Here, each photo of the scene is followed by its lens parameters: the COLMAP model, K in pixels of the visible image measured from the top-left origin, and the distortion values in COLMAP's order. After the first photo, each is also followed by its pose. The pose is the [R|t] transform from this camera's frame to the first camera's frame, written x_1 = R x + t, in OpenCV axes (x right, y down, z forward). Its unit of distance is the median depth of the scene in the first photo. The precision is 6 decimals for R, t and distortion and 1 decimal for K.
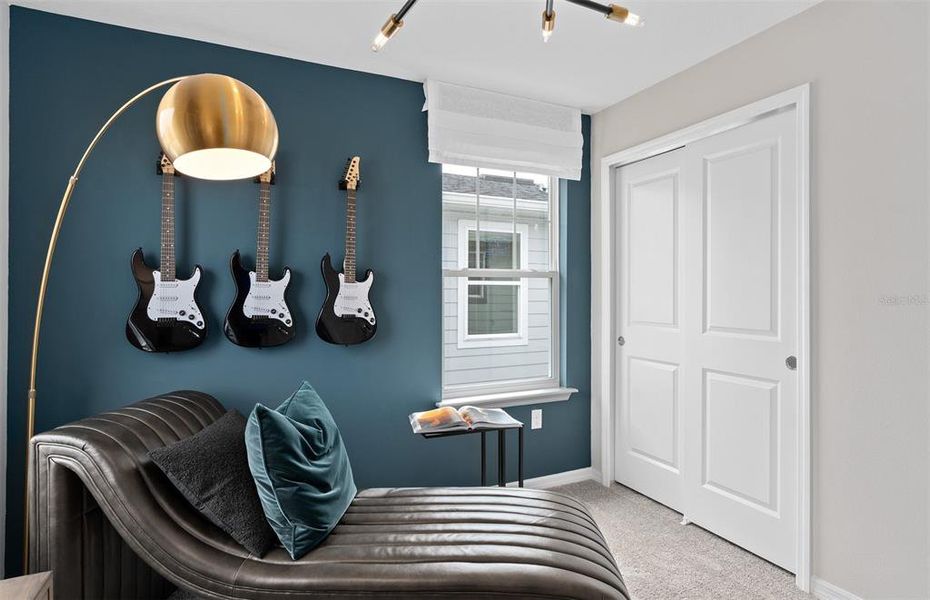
lens RADIAL K [[510.7, 0, 474.8], [0, 510.7, 298.0], [0, 0, 1]] dist [0.013144, 0.001054]
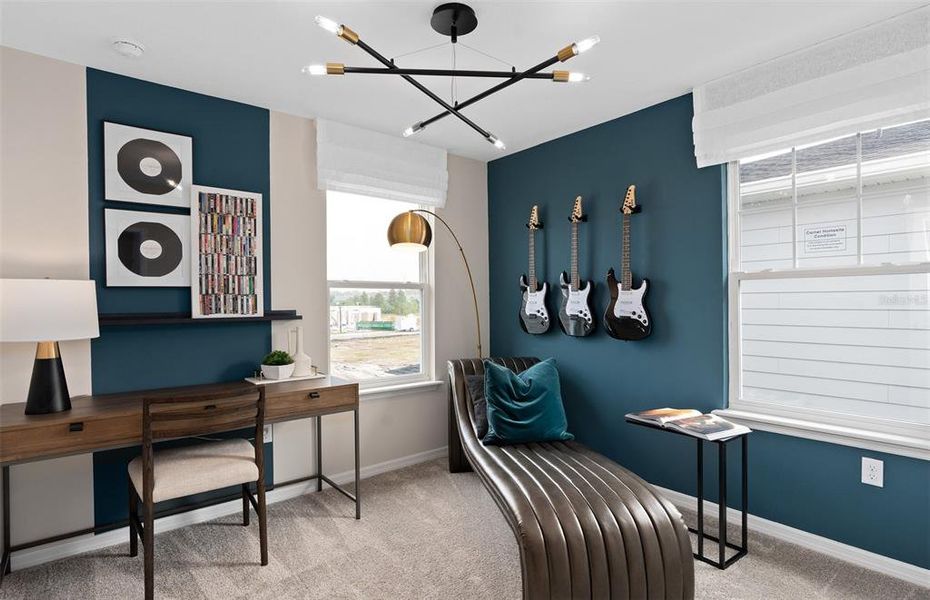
lens RADIAL K [[475.2, 0, 458.7], [0, 475.2, 305.6], [0, 0, 1]] dist [-0.003641, -0.000574]
pose [[0.222450, 0.007042, -0.974919, 0.764077], [-0.000641, 0.999975, 0.007077, -0.000759], [0.974944, -0.000950, 0.222449, 0.346415]]
